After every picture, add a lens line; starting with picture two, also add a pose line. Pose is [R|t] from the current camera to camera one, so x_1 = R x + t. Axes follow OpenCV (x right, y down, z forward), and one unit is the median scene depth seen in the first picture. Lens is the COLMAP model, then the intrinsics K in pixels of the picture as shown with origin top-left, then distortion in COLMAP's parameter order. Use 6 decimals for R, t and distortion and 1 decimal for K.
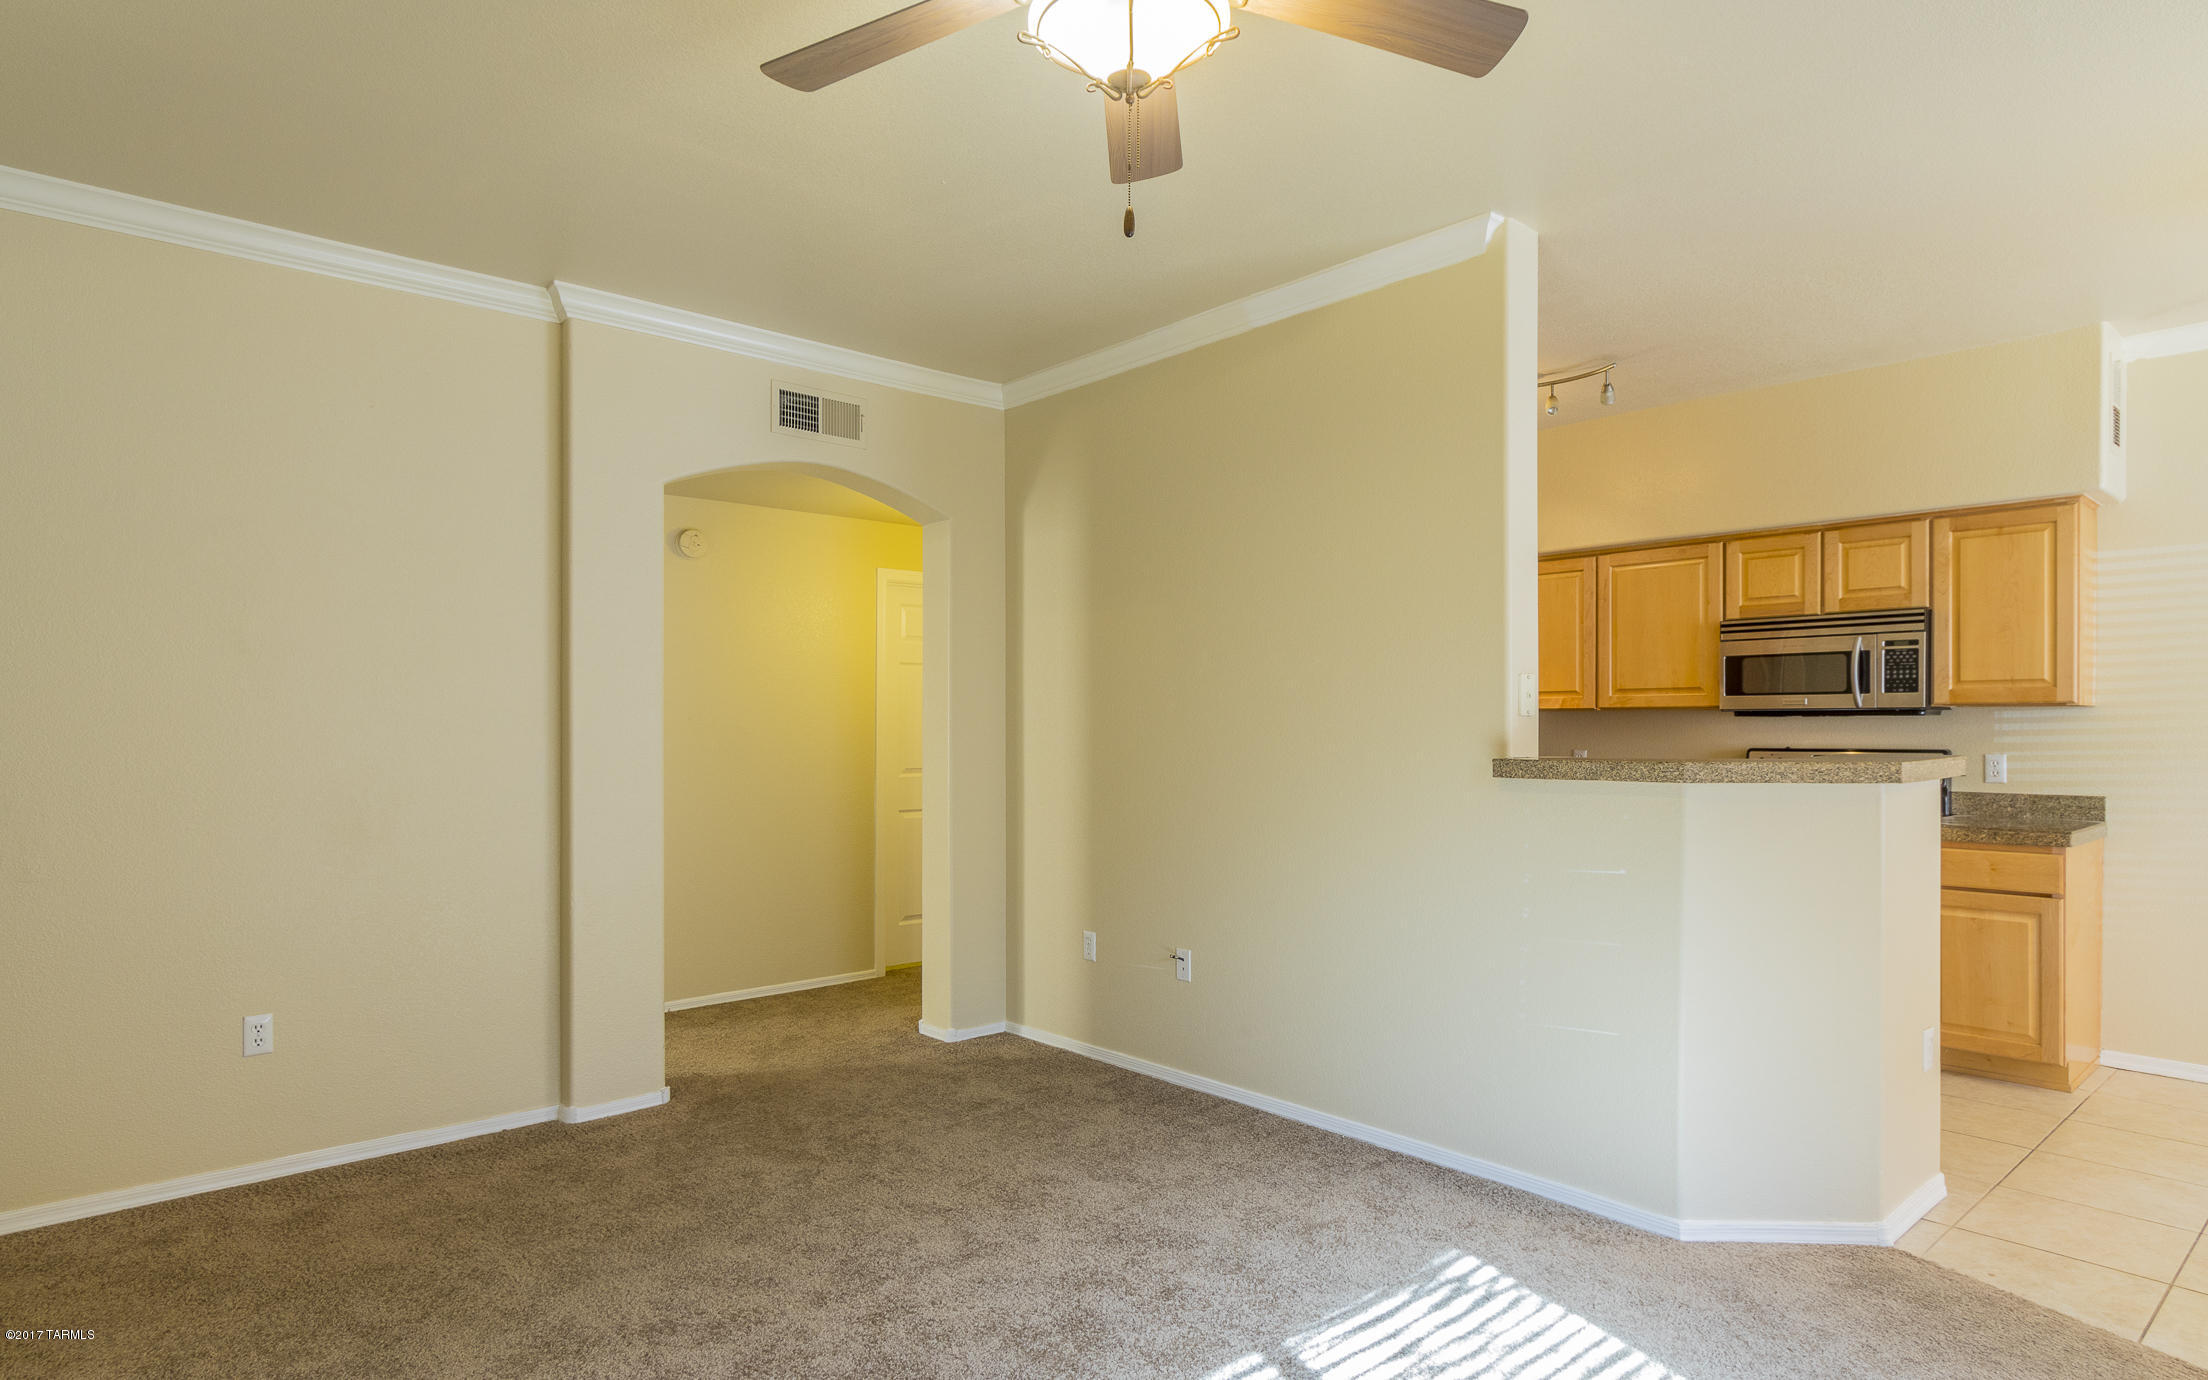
lens RADIAL K [[1206.8, 0, 1104.3], [0, 1206.8, 743.7], [0, 0, 1]] dist [-0.002222, -0.001196]
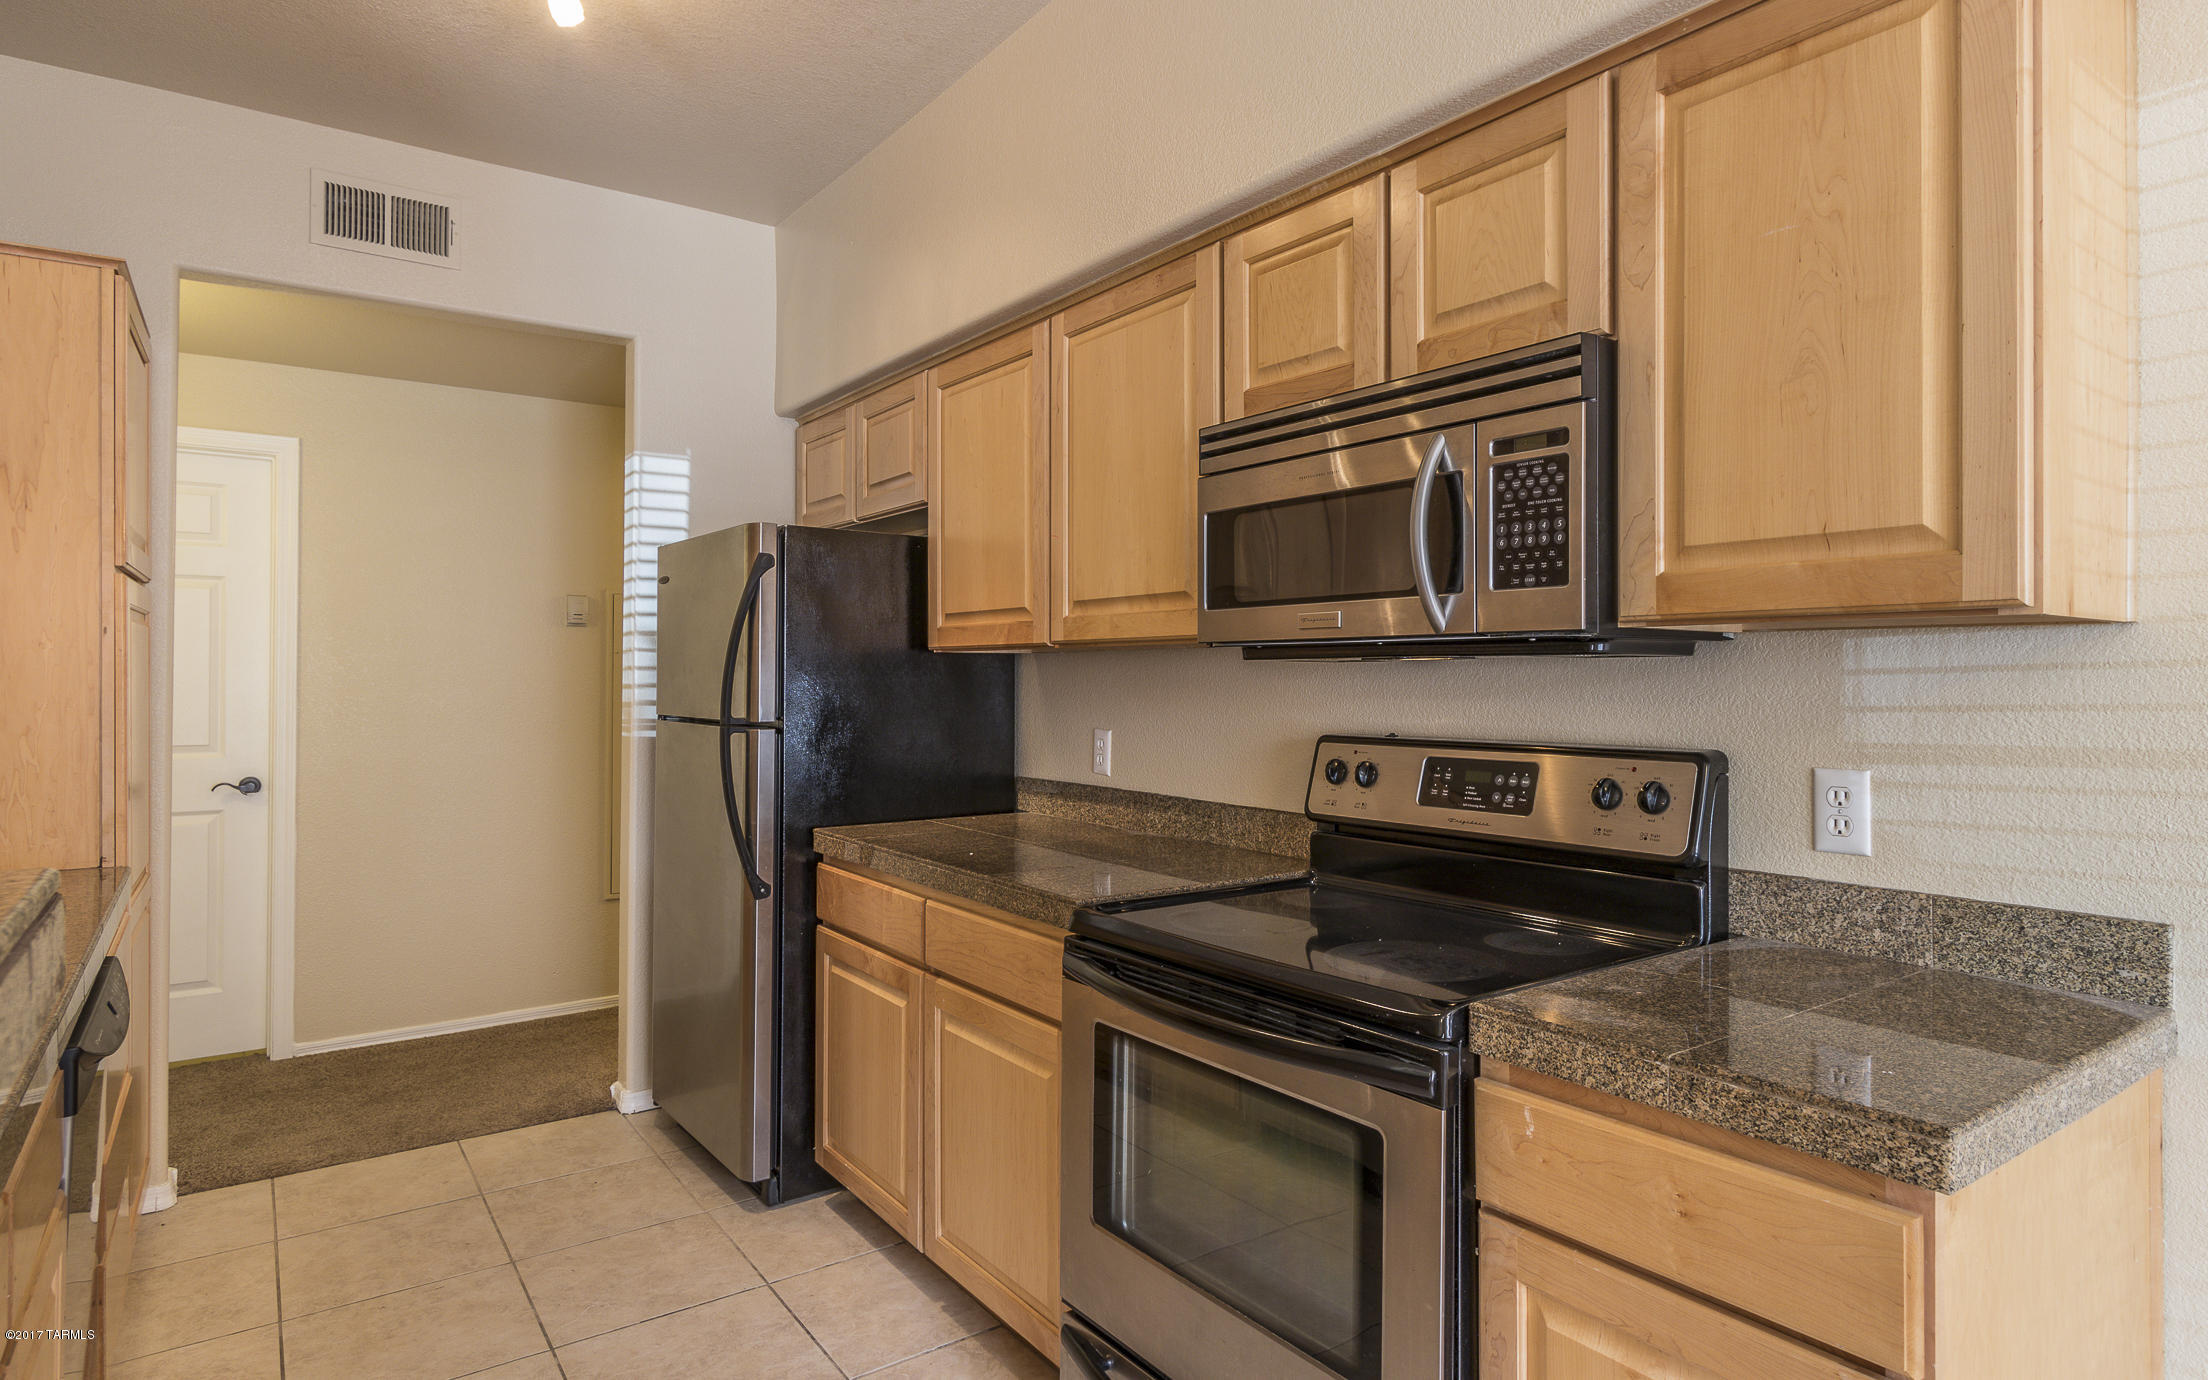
lens RADIAL K [[1192.5, 0, 1110.6], [0, 1192.5, 682.9], [0, 0, 1]] dist [-0.000064, 0.000556]
pose [[0.994684, 0.008011, -0.102658, 0.574613], [-0.009278, 0.999886, -0.011877, -0.010205], [0.102551, 0.012767, 0.994646, 0.648698]]
